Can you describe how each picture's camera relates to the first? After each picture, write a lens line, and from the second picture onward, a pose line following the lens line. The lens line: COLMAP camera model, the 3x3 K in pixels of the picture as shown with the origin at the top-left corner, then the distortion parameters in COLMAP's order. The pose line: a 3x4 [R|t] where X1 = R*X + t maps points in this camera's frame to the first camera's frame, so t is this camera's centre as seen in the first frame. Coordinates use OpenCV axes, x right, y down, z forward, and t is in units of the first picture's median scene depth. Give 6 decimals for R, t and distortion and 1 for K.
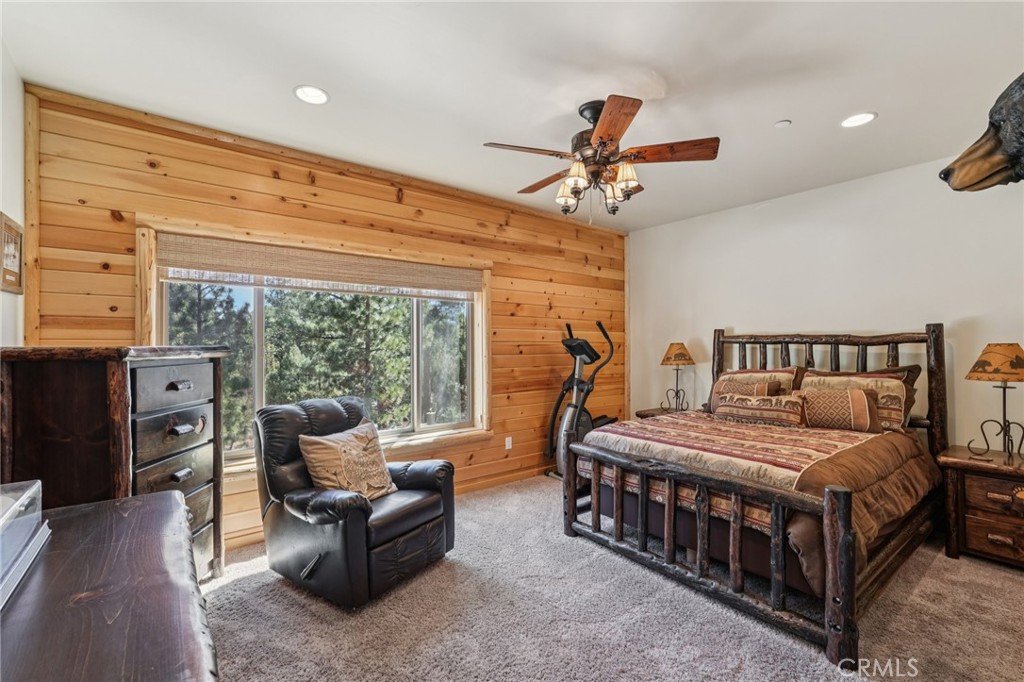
lens RADIAL K [[447.4, 0, 516.9], [0, 447.4, 344.2], [0, 0, 1]] dist [-0.005445, 0.001898]
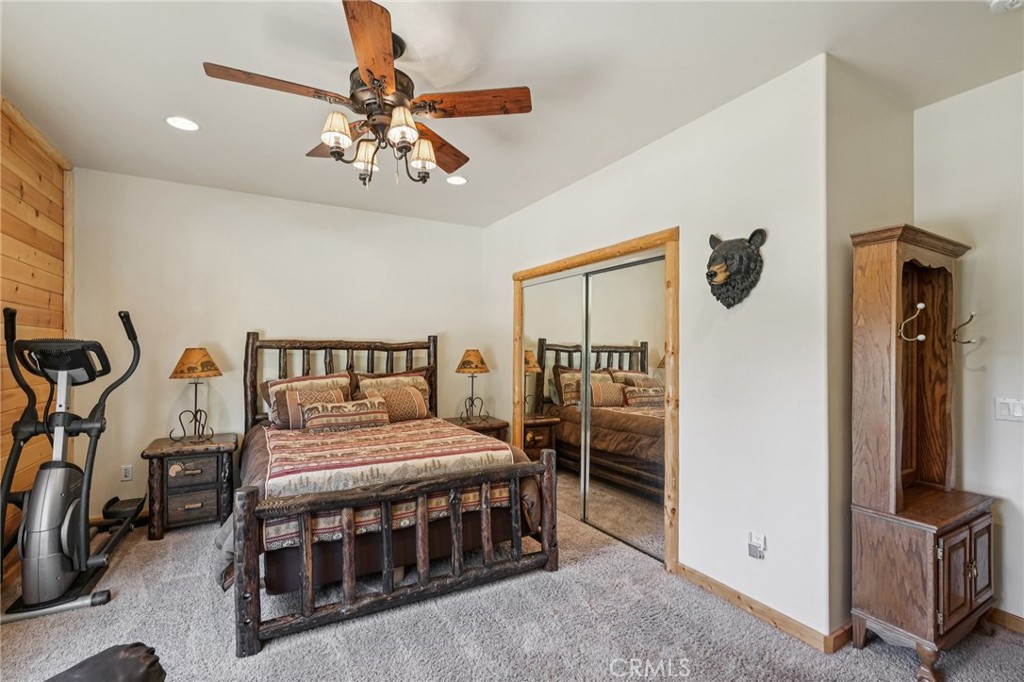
lens RADIAL K [[447.4, 0, 513.8], [0, 447.4, 348.4], [0, 0, 1]] dist [-0.005445, 0.001898]
pose [[0.158237, 0.003385, 0.987395, -0.408845], [-0.005083, 0.999984, -0.002614, -0.003368], [-0.987388, -0.004605, 0.158251, 0.488706]]
